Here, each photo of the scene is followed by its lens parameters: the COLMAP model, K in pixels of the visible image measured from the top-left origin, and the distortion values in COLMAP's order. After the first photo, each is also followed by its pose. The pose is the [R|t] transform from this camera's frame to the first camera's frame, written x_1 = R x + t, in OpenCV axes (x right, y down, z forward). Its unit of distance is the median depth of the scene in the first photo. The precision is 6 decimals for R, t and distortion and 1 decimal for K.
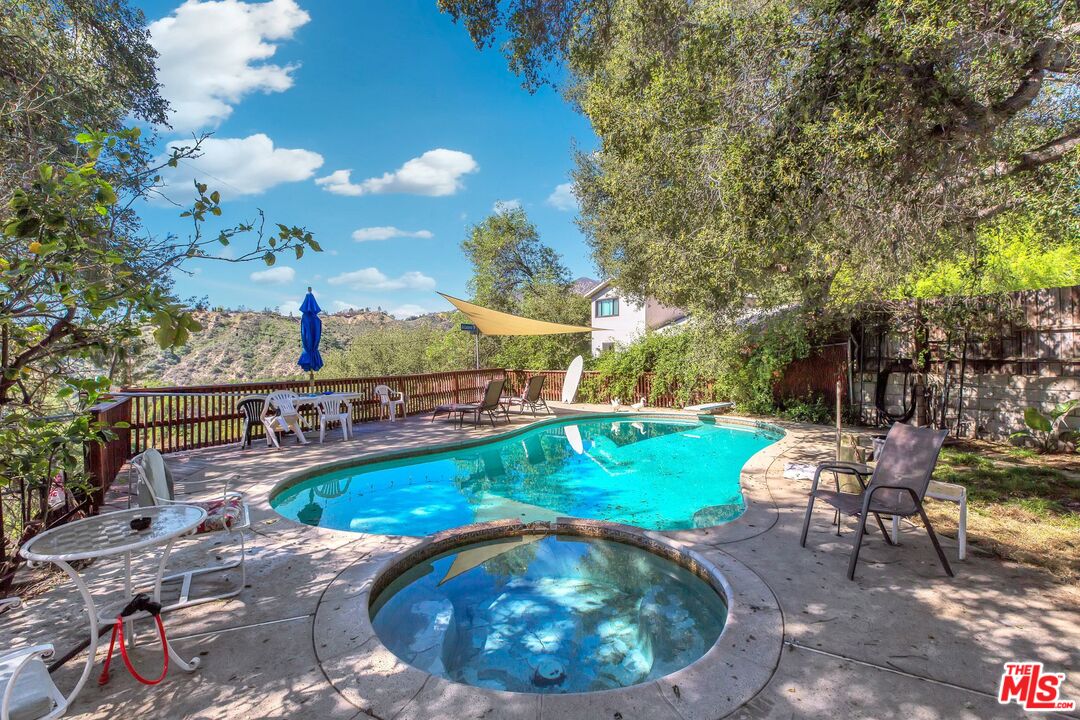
lens RADIAL K [[484.6, 0, 549.2], [0, 484.6, 348.5], [0, 0, 1]] dist [0.007397, -0.004879]
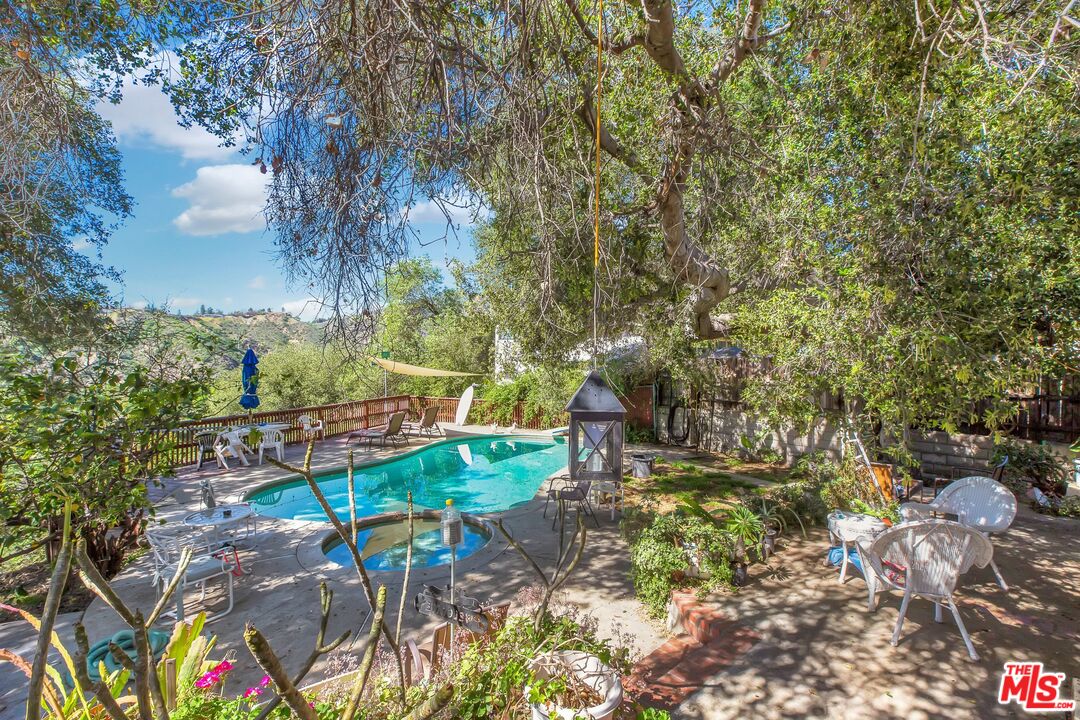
lens RADIAL K [[484.6, 0, 541.3], [0, 484.6, 351.9], [0, 0, 1]] dist [0.007397, -0.004879]
pose [[0.987934, 0.016588, 0.153982, 0.057621], [-0.016001, 0.999859, -0.005049, -0.083545], [-0.154044, 0.002525, 0.988061, -0.303974]]
